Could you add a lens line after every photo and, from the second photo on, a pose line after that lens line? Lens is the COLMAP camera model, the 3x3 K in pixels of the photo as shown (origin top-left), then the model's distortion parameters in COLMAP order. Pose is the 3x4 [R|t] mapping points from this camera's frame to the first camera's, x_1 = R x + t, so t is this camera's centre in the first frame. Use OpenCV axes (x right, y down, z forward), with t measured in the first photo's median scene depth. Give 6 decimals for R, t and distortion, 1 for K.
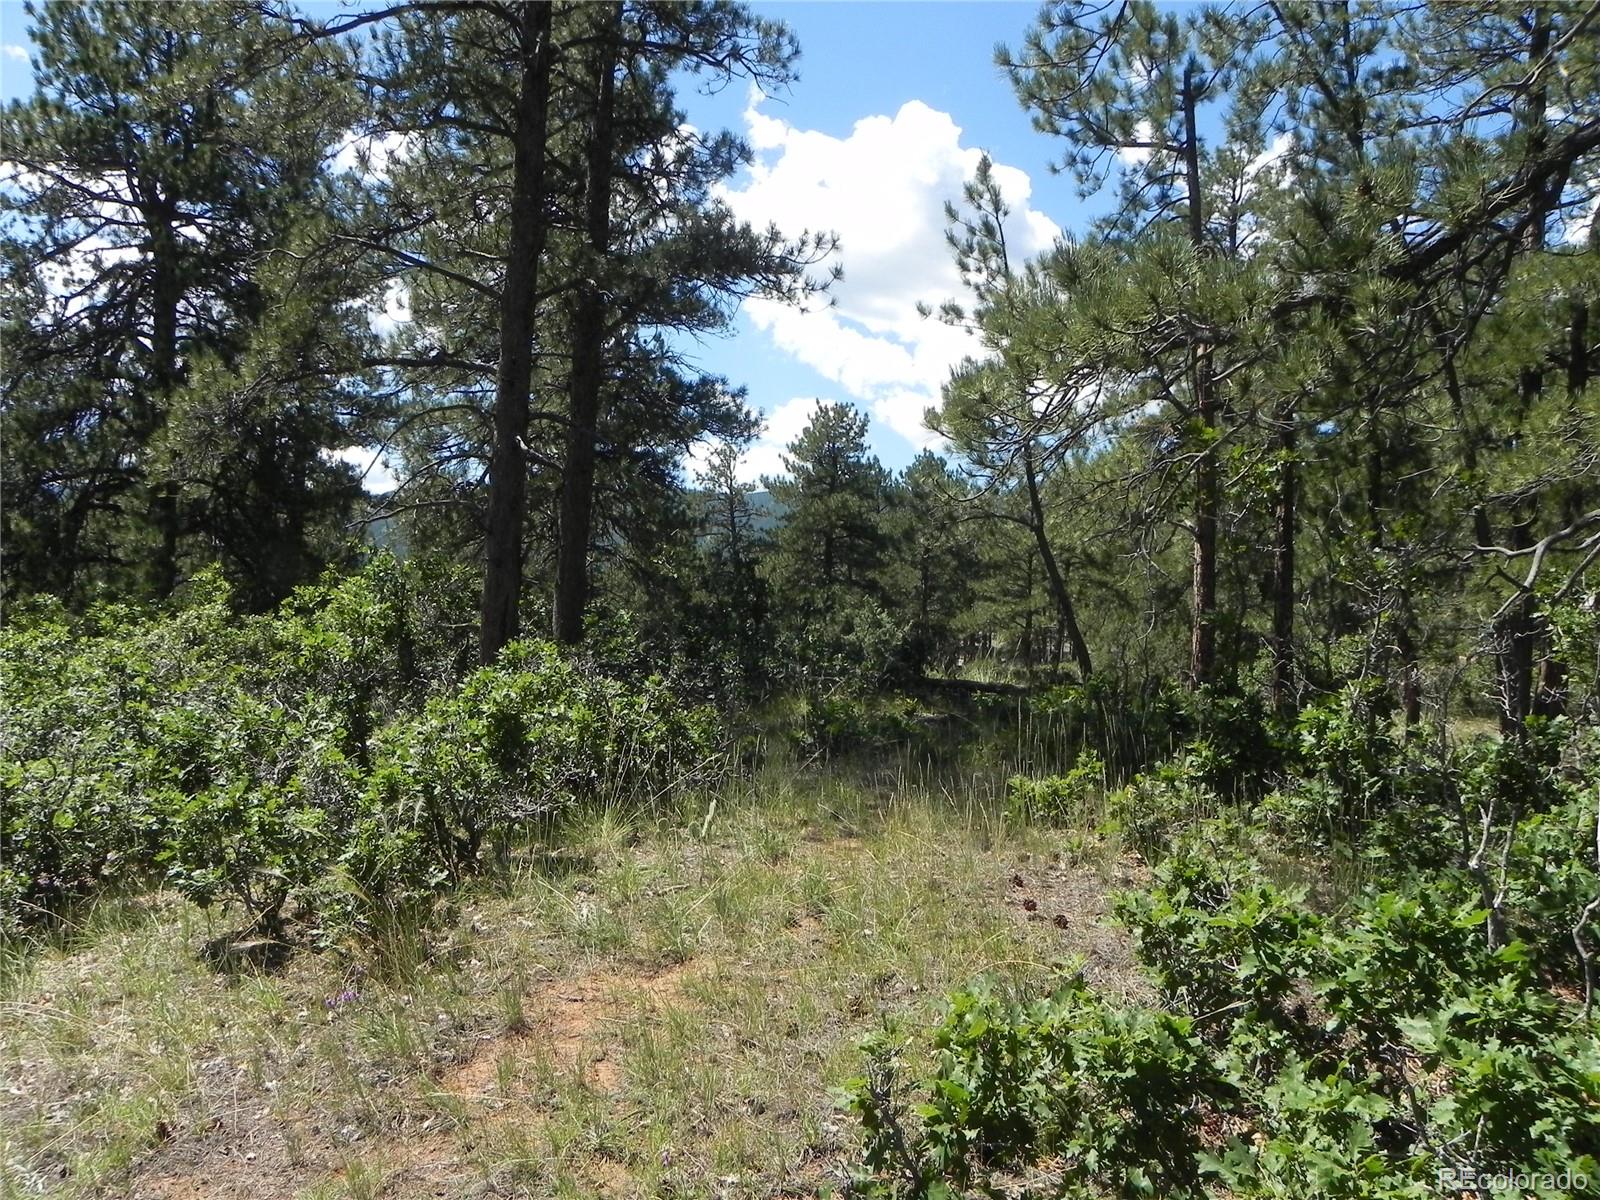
lens RADIAL K [[1238.4, 0, 794.6], [0, 1238.4, 597.5], [0, 0, 1]] dist [-0.150048, 0.092166]
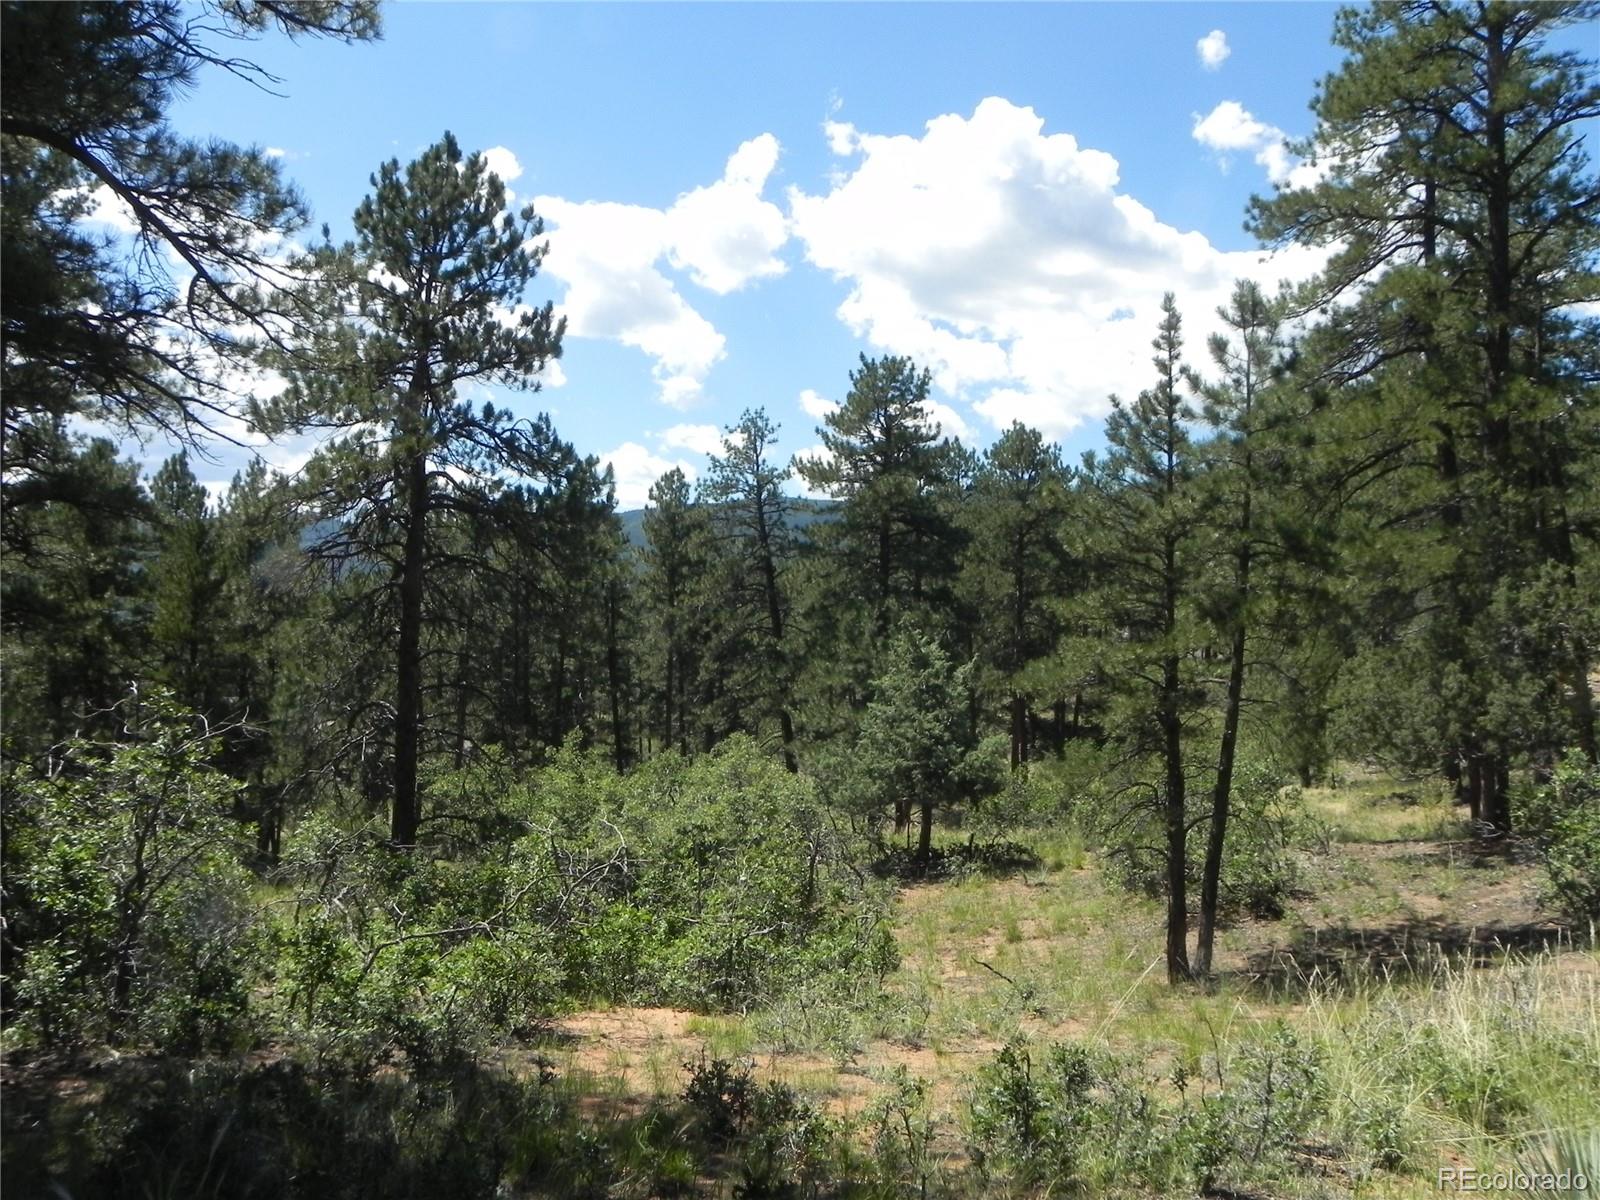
lens RADIAL K [[1238.4, 0, 794.6], [0, 1238.4, 597.5], [0, 0, 1]] dist [-0.150048, 0.092166]
pose [[0.994539, -0.057944, -0.086799, 0.034932], [0.057445, 0.998315, -0.008234, -0.005026], [0.087130, 0.003203, 0.996192, 0.231924]]
